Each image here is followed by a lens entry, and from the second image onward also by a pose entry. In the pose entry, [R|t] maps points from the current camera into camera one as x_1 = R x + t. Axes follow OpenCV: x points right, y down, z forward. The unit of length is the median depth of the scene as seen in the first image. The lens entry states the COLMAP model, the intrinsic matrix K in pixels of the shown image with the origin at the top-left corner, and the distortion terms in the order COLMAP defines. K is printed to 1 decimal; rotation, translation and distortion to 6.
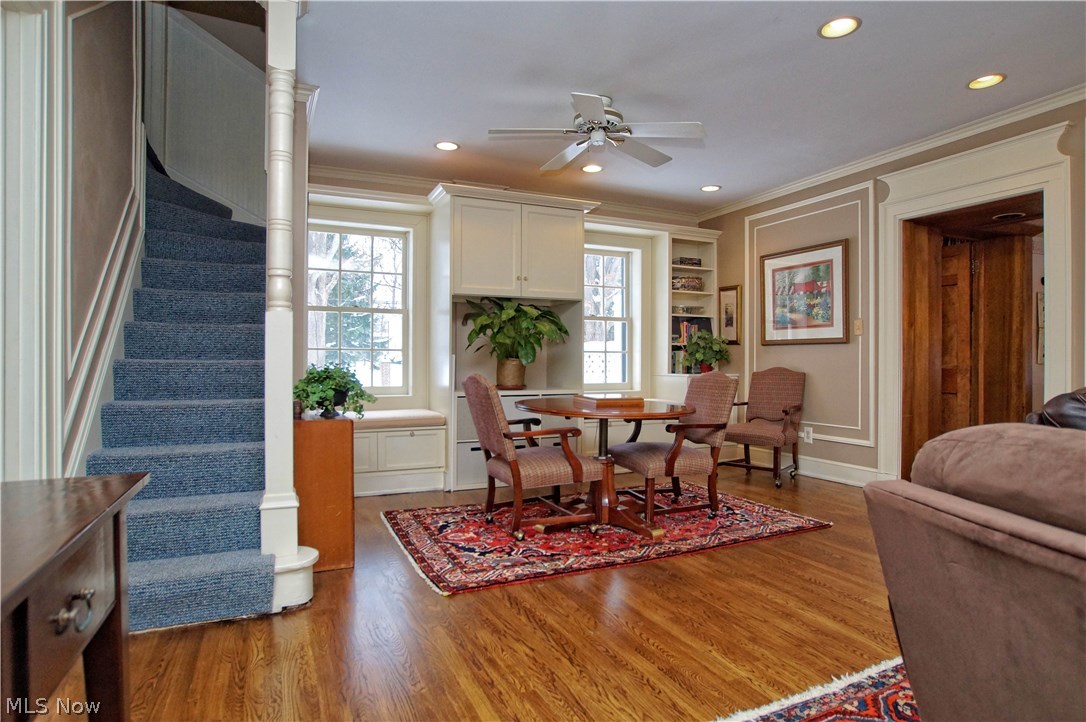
lens RADIAL K [[613.0, 0, 543.0], [0, 613.0, 361.0], [0, 0, 1]] dist [-0.007352, -0.000935]
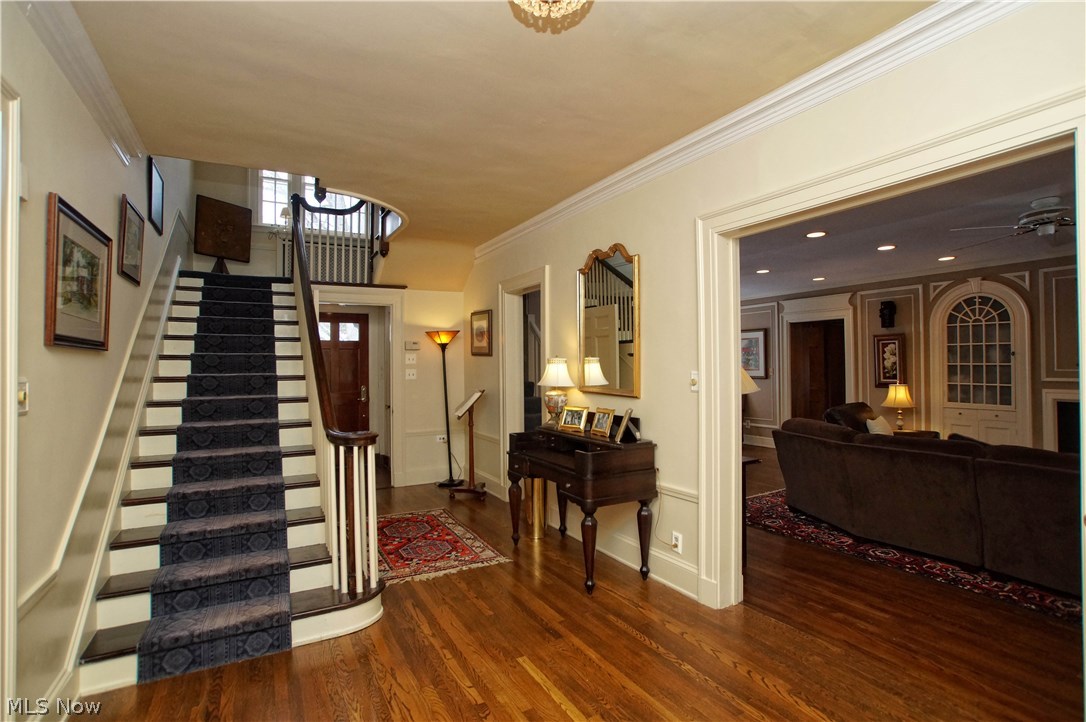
lens RADIAL K [[528.4, 0, 546.7], [0, 528.4, 360.3], [0, 0, 1]] dist [-0.078651, 0.040083]
pose [[0.996942, -0.003739, 0.078055, -0.377314], [0.005091, 0.999840, -0.017123, -0.065166], [-0.077978, 0.017468, 0.996802, -0.697066]]
